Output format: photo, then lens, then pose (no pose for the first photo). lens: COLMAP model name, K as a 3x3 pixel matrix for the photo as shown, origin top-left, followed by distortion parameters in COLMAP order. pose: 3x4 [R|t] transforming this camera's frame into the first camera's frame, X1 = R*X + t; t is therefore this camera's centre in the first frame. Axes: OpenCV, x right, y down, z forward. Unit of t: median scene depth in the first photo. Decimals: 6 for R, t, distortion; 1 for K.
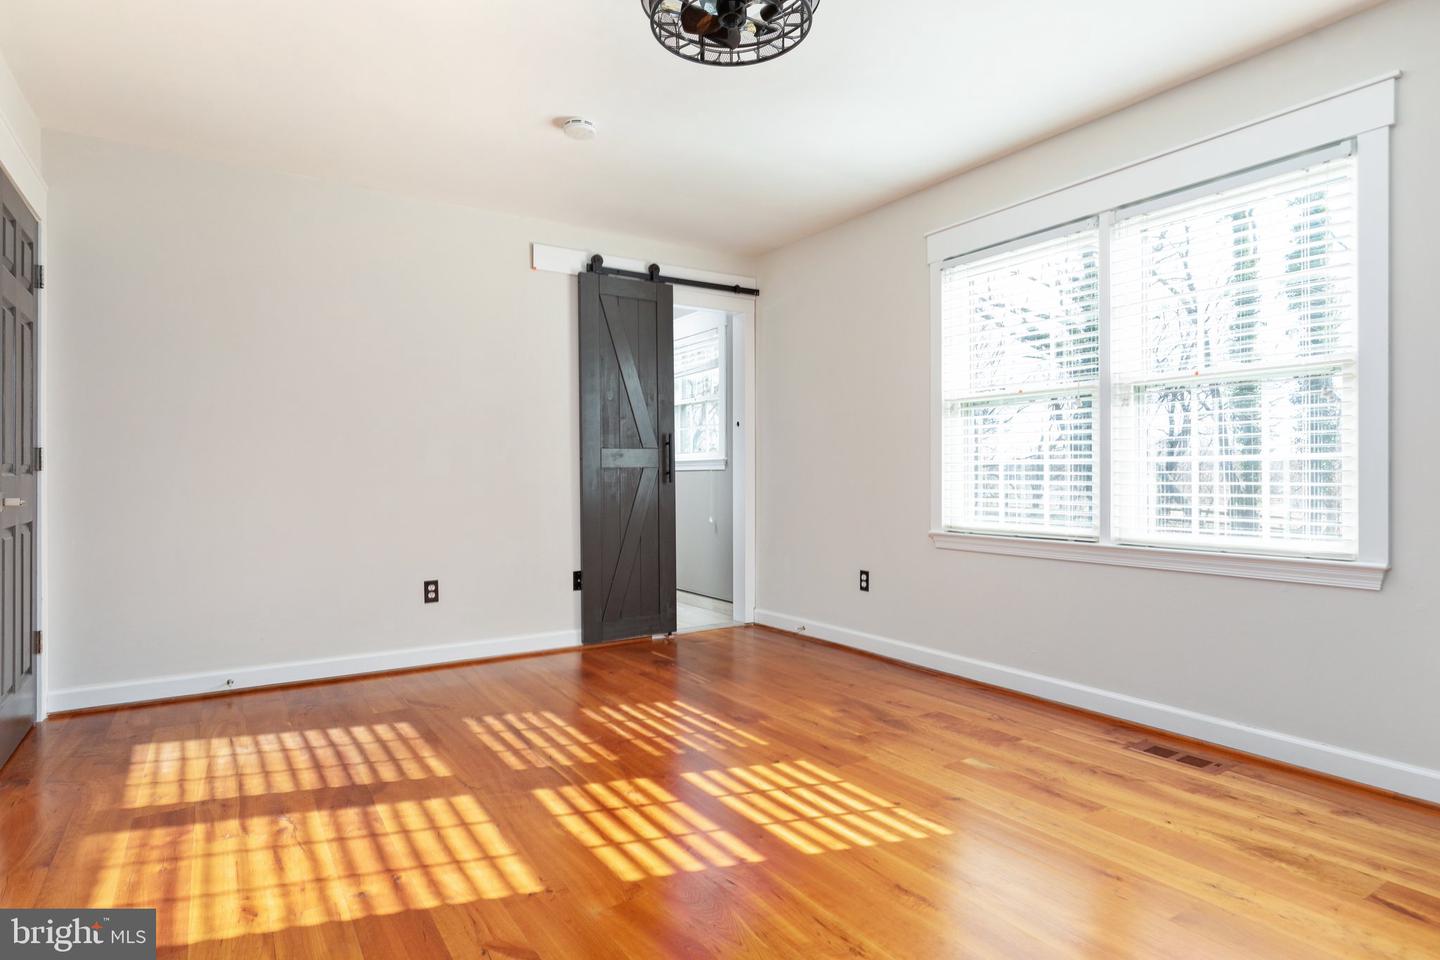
lens RADIAL K [[792.1, 0, 727.8], [0, 792.1, 476.8], [0, 0, 1]] dist [0.007945, -0.001707]
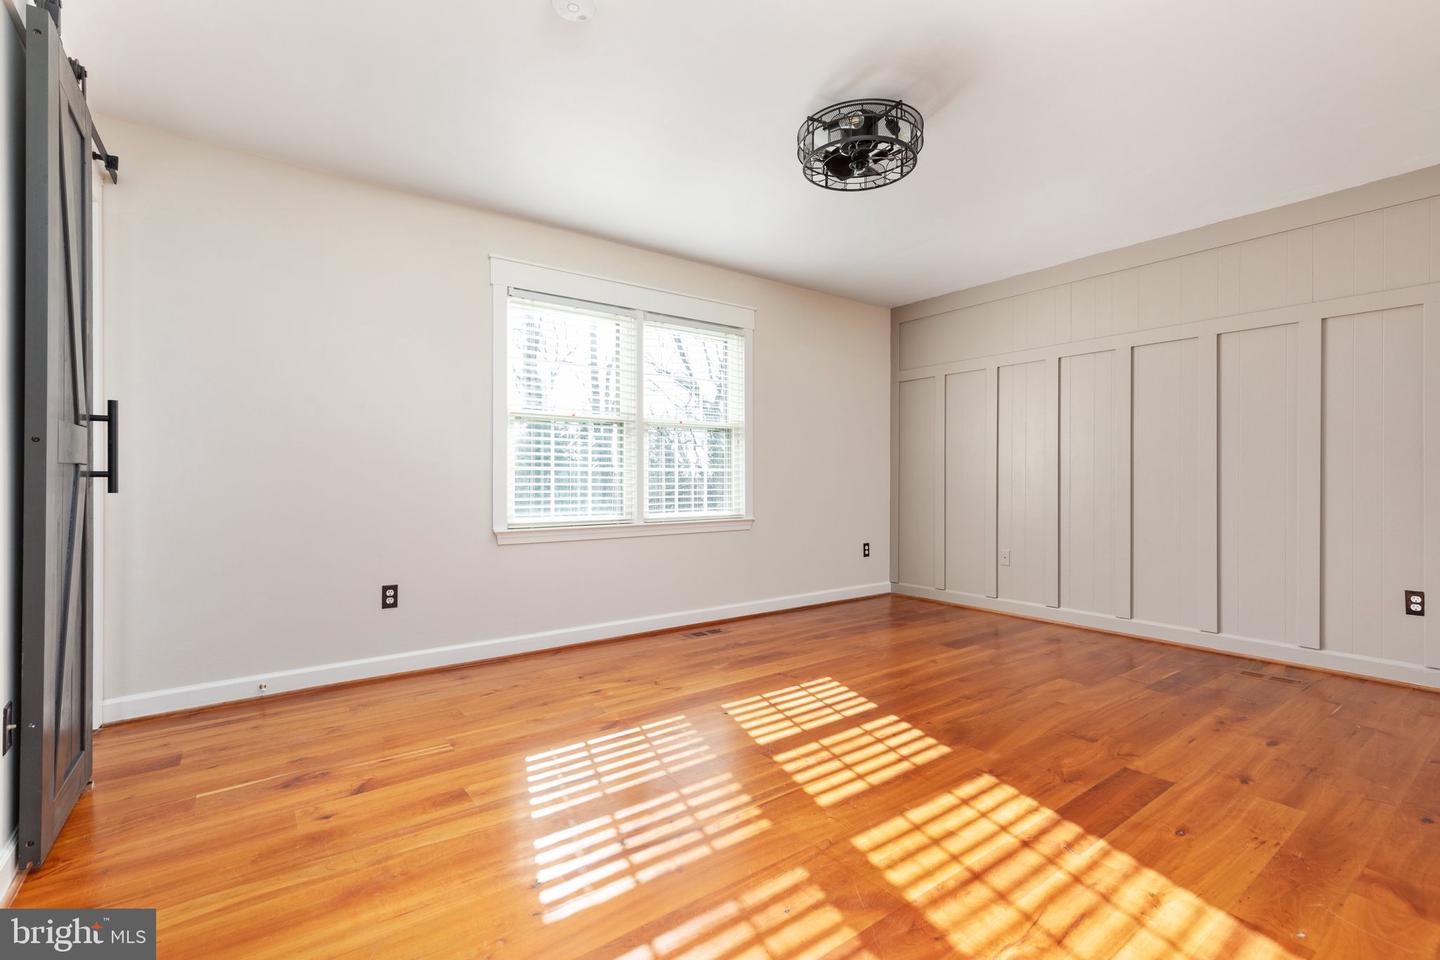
lens RADIAL K [[642.3, 0, 725.8], [0, 642.3, 480.6], [0, 0, 1]] dist [0.004317, 0.000008]
pose [[-0.067842, 0.000643, 0.997696, -1.053303], [0.004510, 0.999990, -0.000338, 0.003169], [-0.997686, 0.004477, -0.067845, 1.215141]]
